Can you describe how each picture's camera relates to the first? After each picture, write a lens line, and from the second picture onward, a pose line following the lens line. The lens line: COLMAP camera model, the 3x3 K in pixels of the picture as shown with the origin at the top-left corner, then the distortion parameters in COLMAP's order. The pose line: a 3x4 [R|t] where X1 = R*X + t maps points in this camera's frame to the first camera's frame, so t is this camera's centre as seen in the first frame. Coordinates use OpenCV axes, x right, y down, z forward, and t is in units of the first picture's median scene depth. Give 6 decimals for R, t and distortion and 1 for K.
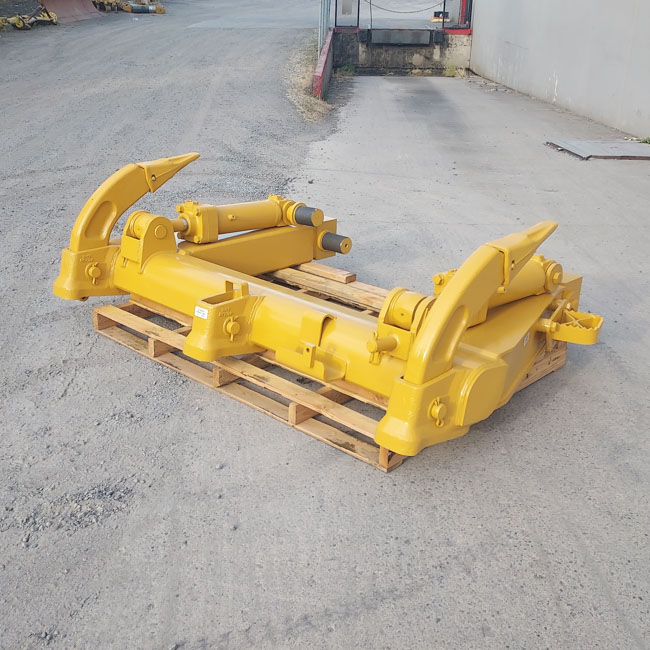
lens RADIAL K [[743.5, 0, 329.9], [0, 743.5, 326.6], [0, 0, 1]] dist [0.023003, 0.000000]
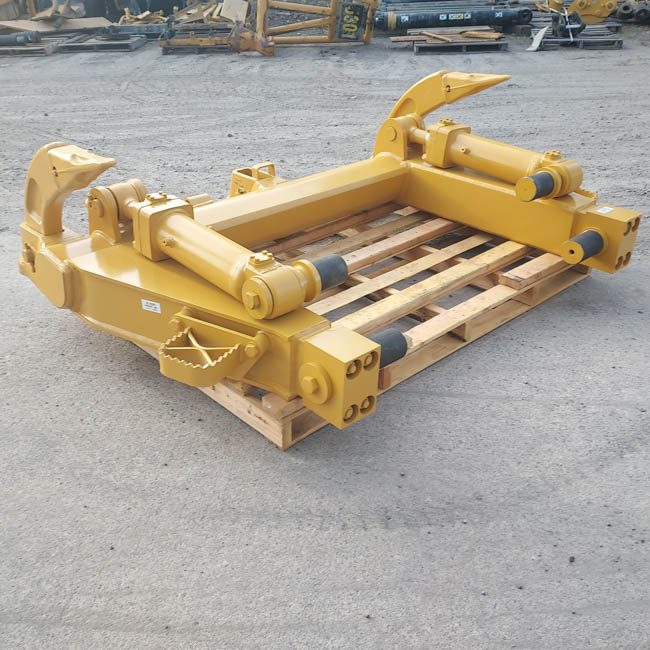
lens RADIAL K [[743.5, 0, 329.4], [0, 743.5, 321.9], [0, 0, 1]] dist [0.023003, 0.000000]
pose [[-0.053004, 0.443193, -0.894858, 0.790209], [-0.371449, 0.823065, 0.429638, -0.314556], [0.926939, 0.355167, 0.120997, 0.858667]]
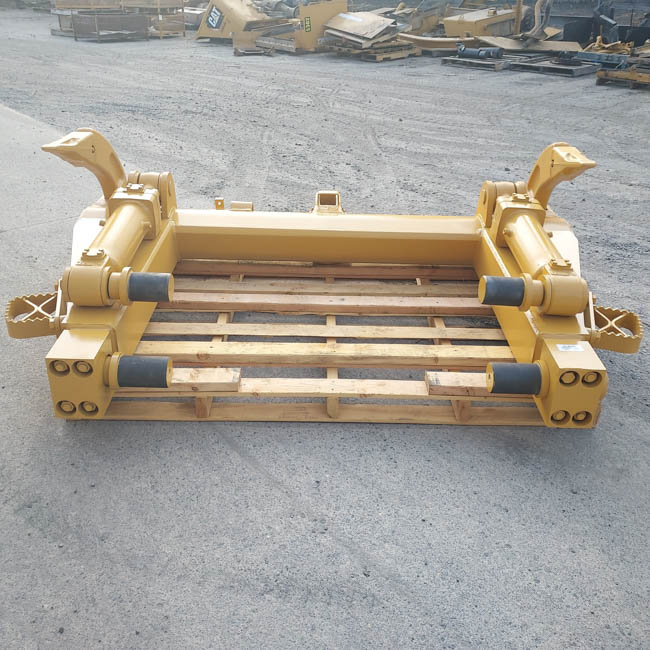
lens RADIAL K [[691.4, 0, 337.6], [0, 691.4, 329.4], [0, 0, 1]] dist [0.010457, 0.000000]
pose [[-0.718556, 0.297052, -0.628839, 0.492302], [-0.304118, 0.678954, 0.668232, -0.521429], [0.625452, 0.671403, -0.397527, 1.298081]]
